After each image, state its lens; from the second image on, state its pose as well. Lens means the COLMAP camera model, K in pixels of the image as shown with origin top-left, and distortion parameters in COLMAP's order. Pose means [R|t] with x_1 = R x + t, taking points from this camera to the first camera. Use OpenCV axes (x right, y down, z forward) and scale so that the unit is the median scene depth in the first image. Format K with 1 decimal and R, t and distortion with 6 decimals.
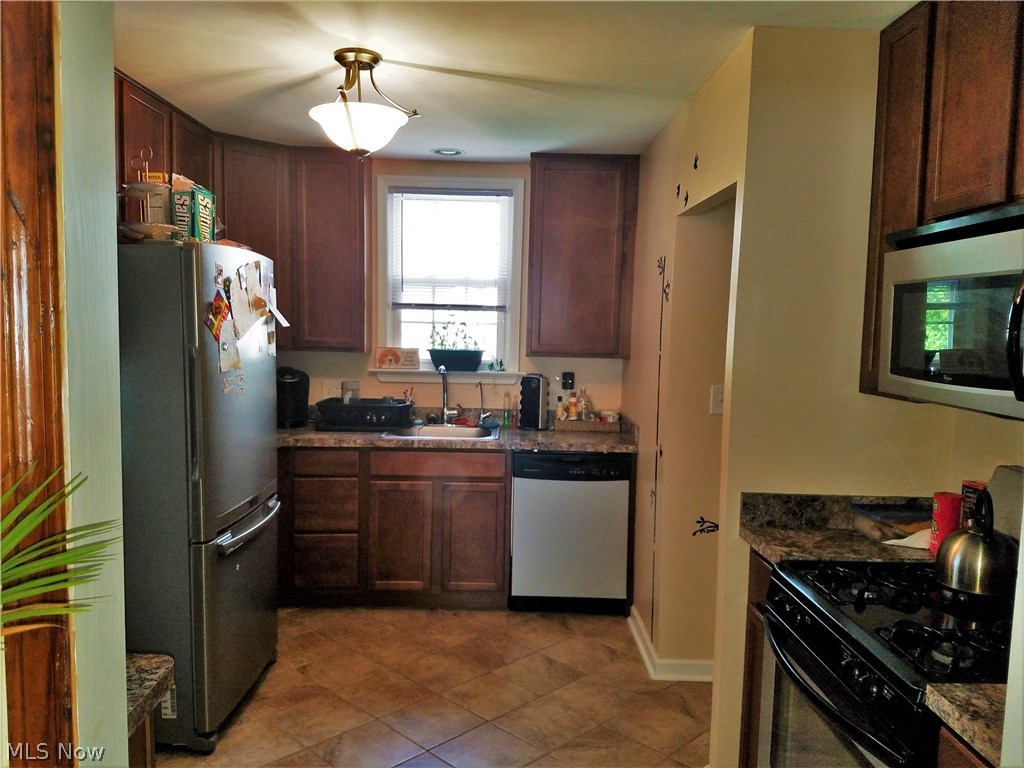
lens RADIAL K [[779.0, 0, 507.6], [0, 779.0, 387.8], [0, 0, 1]] dist [0.248291, -0.482671]
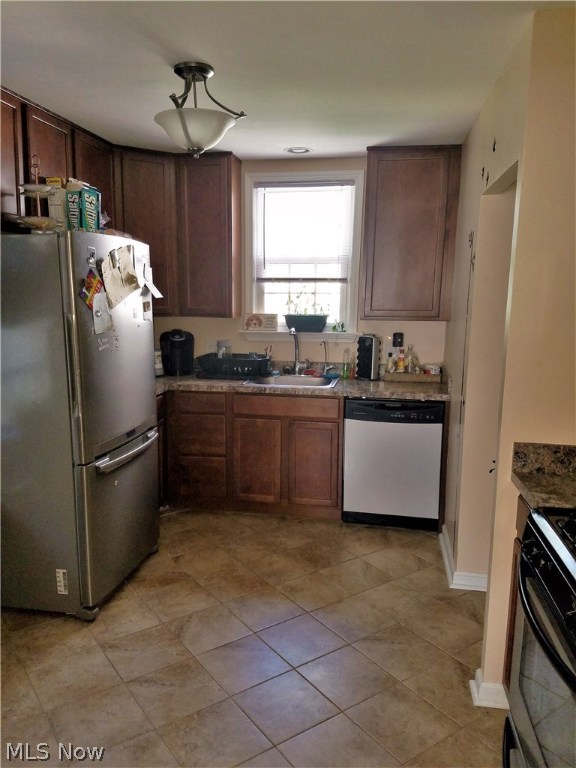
lens RADIAL K [[584.3, 0, 288.0], [0, 584.3, 384.0], [0, 0, 1]] dist [0.248291, -0.482671]
pose [[0.984632, 0.016236, -0.173884, 0.084545], [-0.003738, 0.997400, 0.071960, -0.007163], [0.174600, -0.070204, 0.982133, 0.077840]]
